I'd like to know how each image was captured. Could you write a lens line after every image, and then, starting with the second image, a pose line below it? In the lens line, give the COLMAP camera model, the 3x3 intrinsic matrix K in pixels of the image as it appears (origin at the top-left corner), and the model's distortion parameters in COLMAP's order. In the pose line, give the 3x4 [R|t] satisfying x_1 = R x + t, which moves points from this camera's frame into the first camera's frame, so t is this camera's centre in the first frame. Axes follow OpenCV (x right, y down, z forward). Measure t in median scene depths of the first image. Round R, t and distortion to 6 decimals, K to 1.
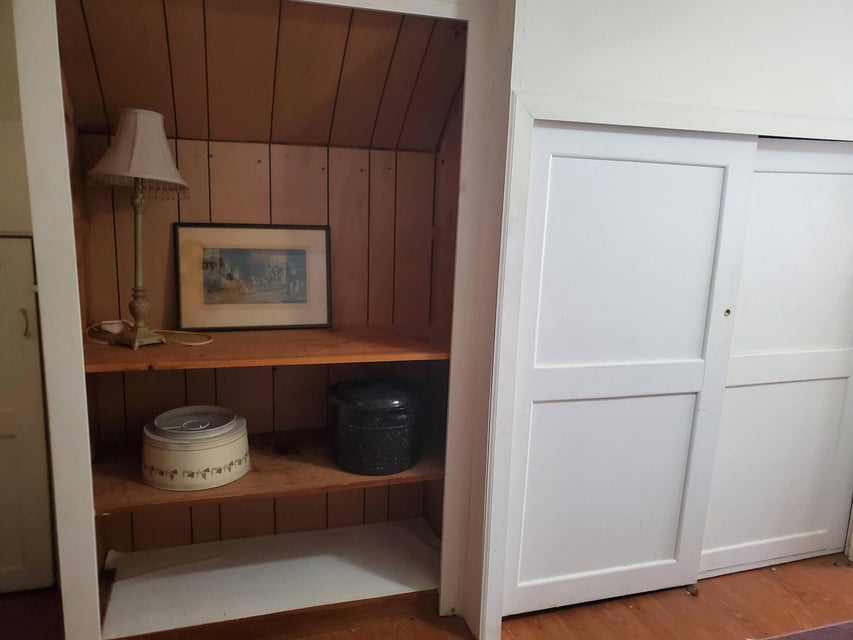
lens RADIAL K [[665.6, 0, 426.5], [0, 665.6, 320.0], [0, 0, 1]] dist [0.039633, -0.003545]
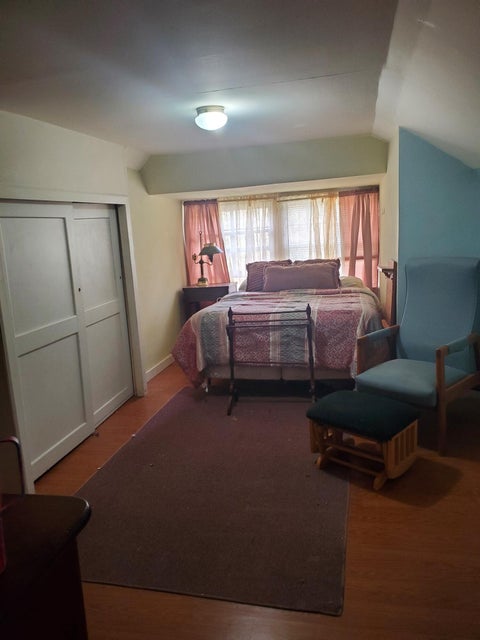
lens RADIAL K [[499.4, 0, 240.0], [0, 499.4, 320.0], [0, 0, 1]] dist [0.039633, -0.003545]
pose [[0.511348, -0.231577, 0.827584, -0.532069], [0.244880, 0.962348, 0.117981, 0.015347], [-0.823746, 0.142330, 0.548803, -0.192197]]
